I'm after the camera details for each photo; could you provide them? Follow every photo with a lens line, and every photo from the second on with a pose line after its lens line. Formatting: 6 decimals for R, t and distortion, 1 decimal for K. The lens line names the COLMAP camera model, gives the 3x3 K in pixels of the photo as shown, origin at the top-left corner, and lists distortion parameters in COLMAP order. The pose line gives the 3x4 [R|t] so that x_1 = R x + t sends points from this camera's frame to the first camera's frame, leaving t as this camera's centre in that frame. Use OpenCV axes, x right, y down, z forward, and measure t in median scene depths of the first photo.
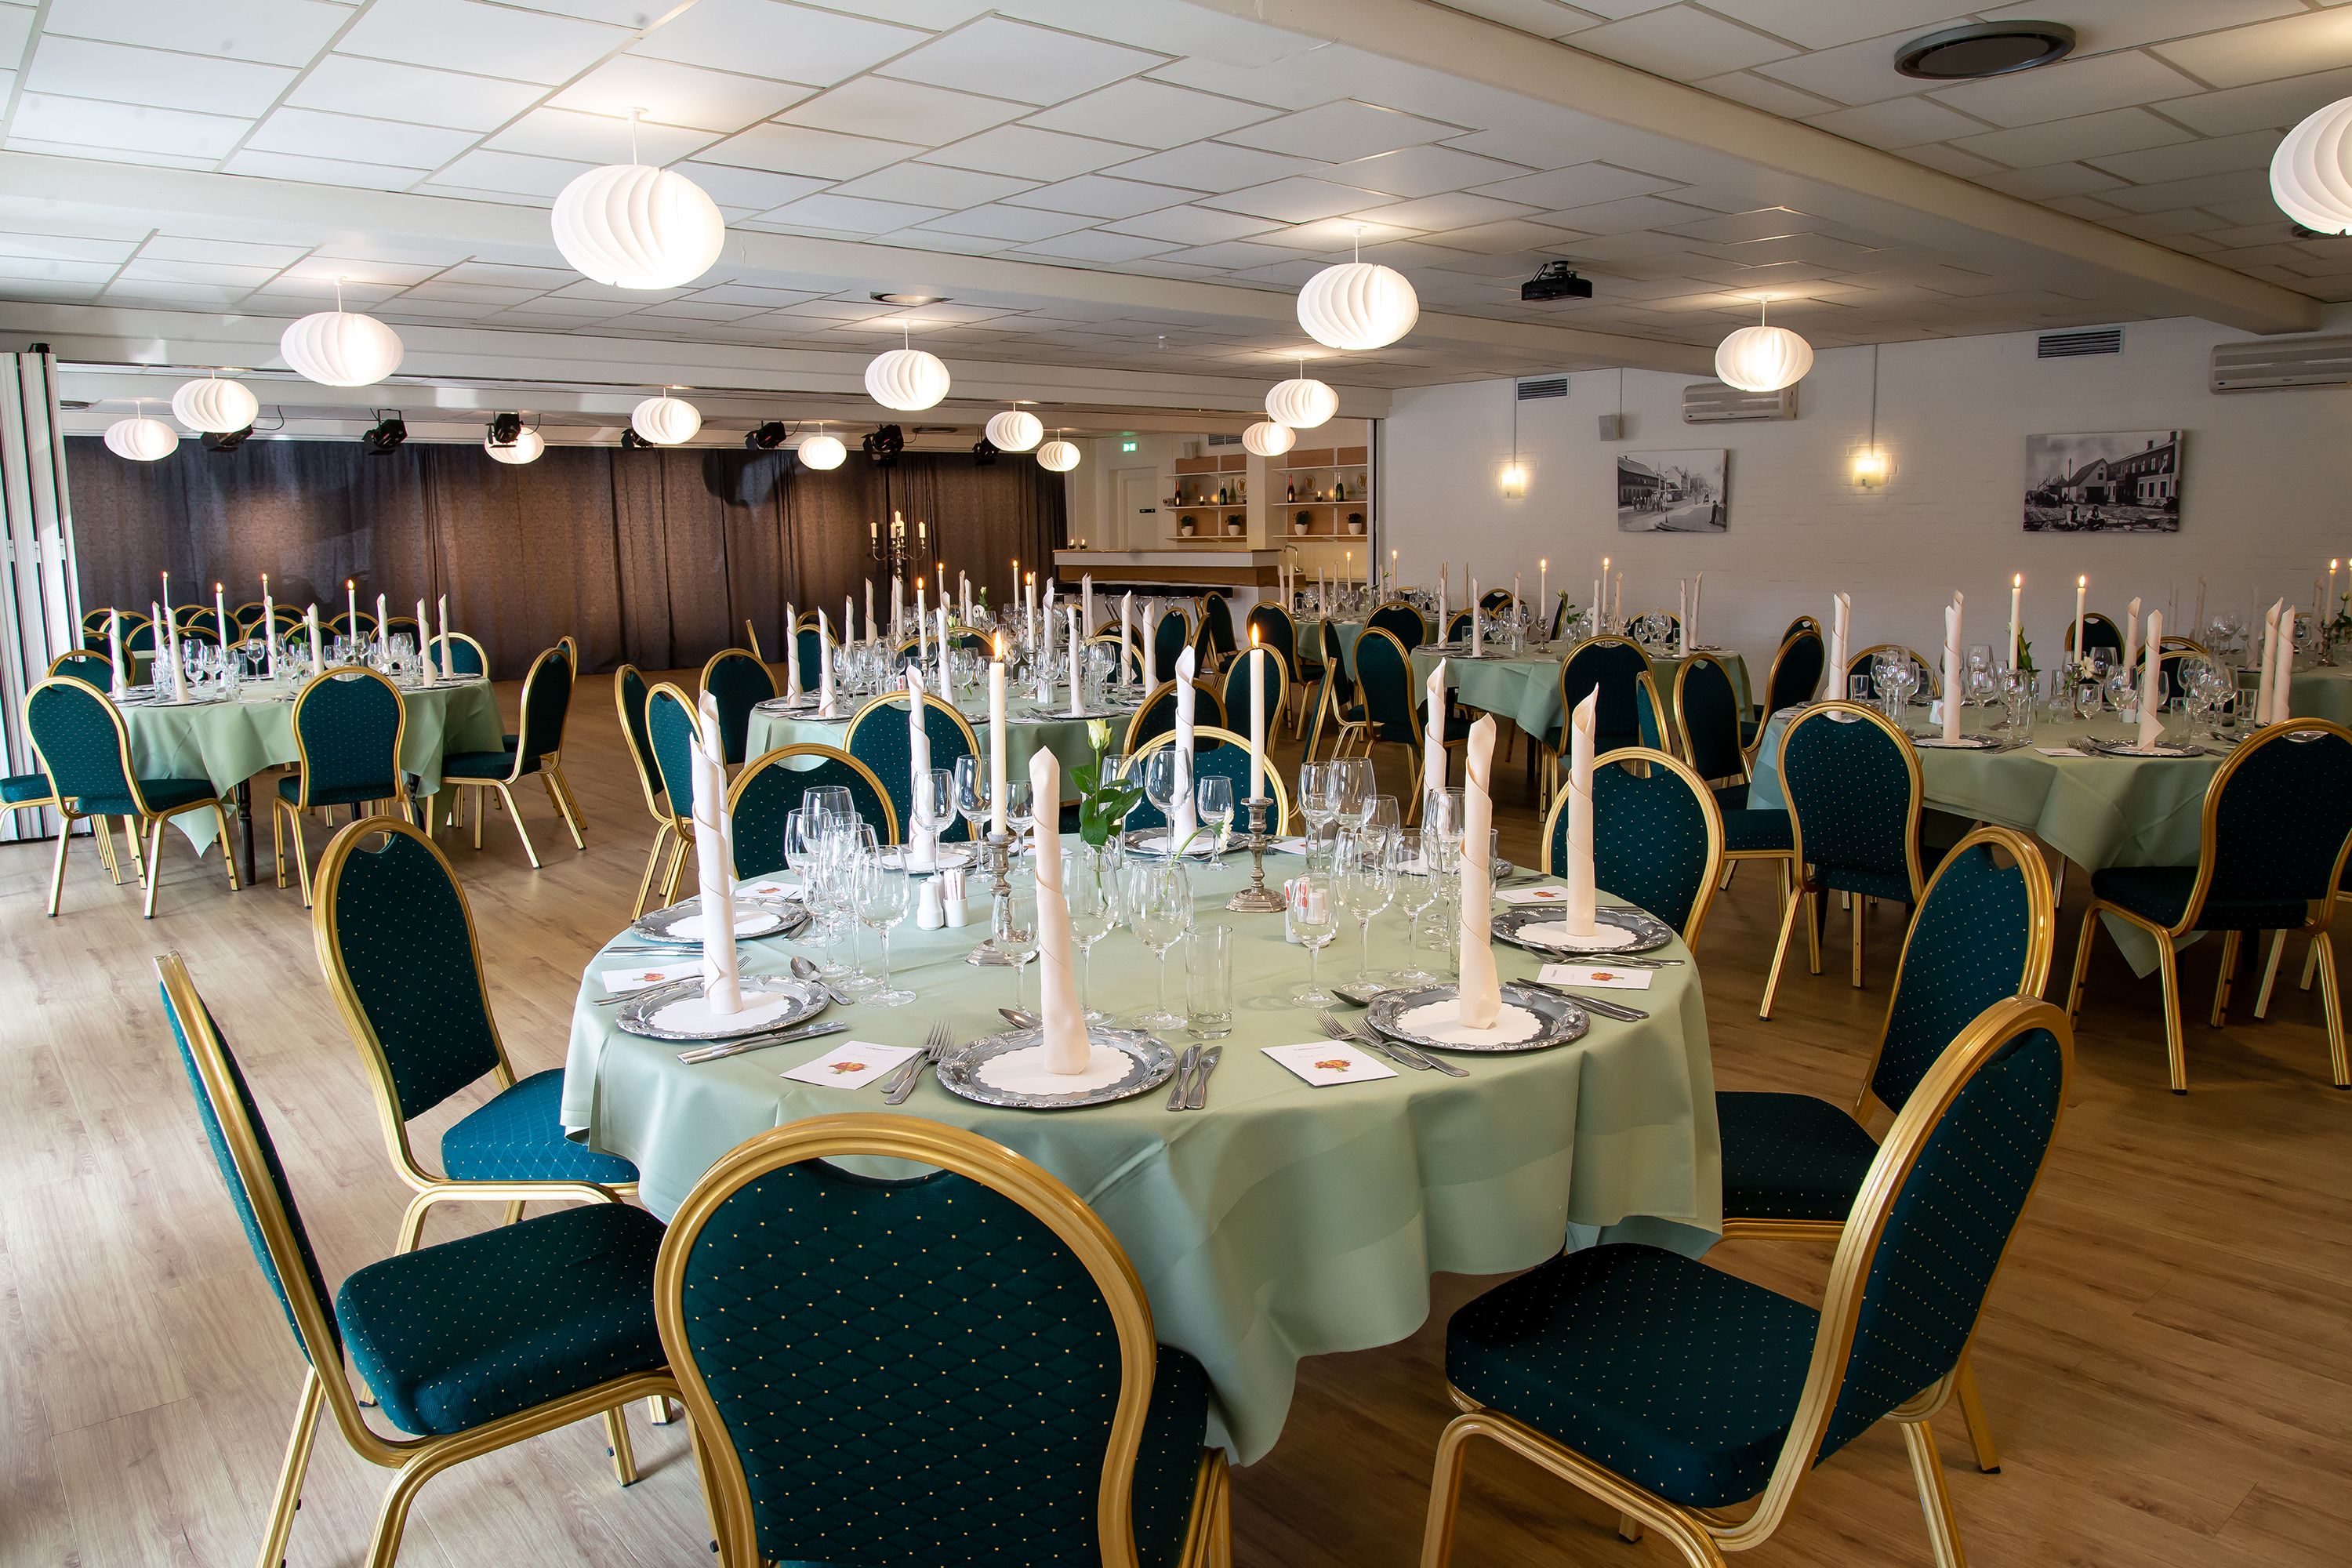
lens RADIAL K [[1583.3, 0, 1170.6], [0, 1583.3, 794.3], [0, 0, 1]] dist [-0.079599, 0.022621]
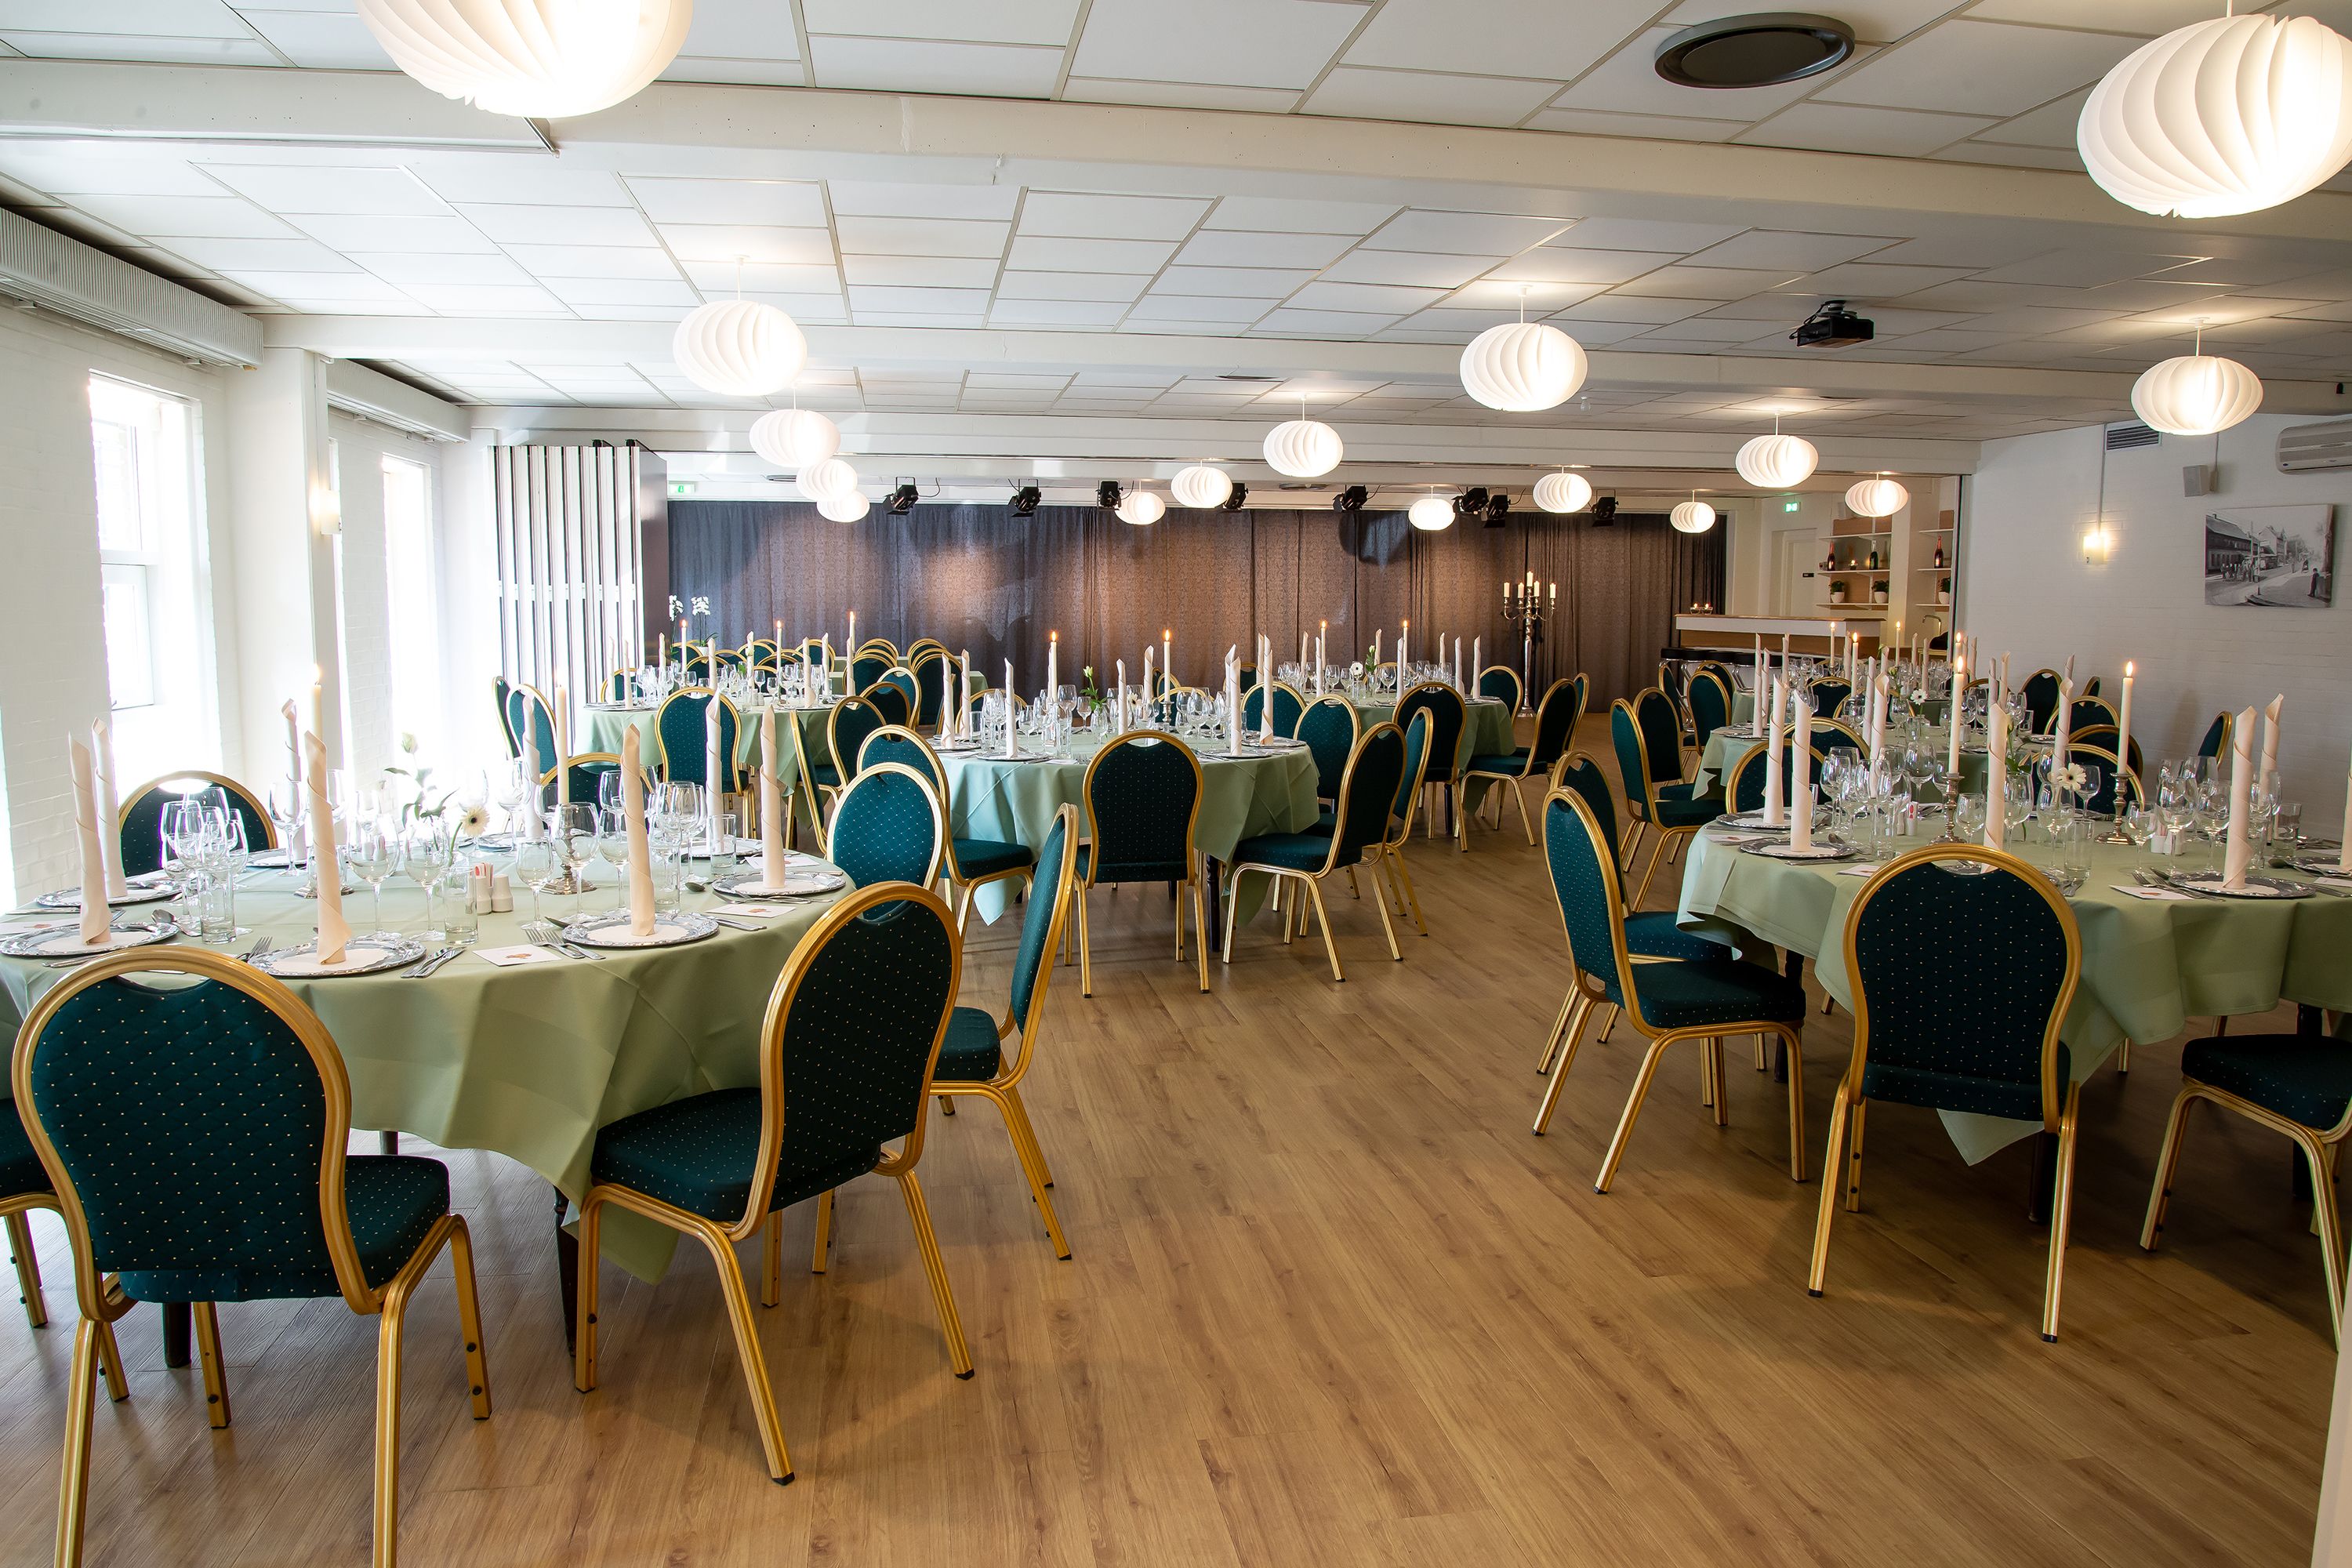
lens RADIAL K [[1583.3, 0, 1161.2], [0, 1583.3, 782.3], [0, 0, 1]] dist [-0.079599, 0.022621]
pose [[0.858991, 0.073213, -0.506730, 0.214563], [-0.095327, 0.995287, -0.017796, -0.007039], [0.503039, 0.063592, 0.861921, 0.030922]]
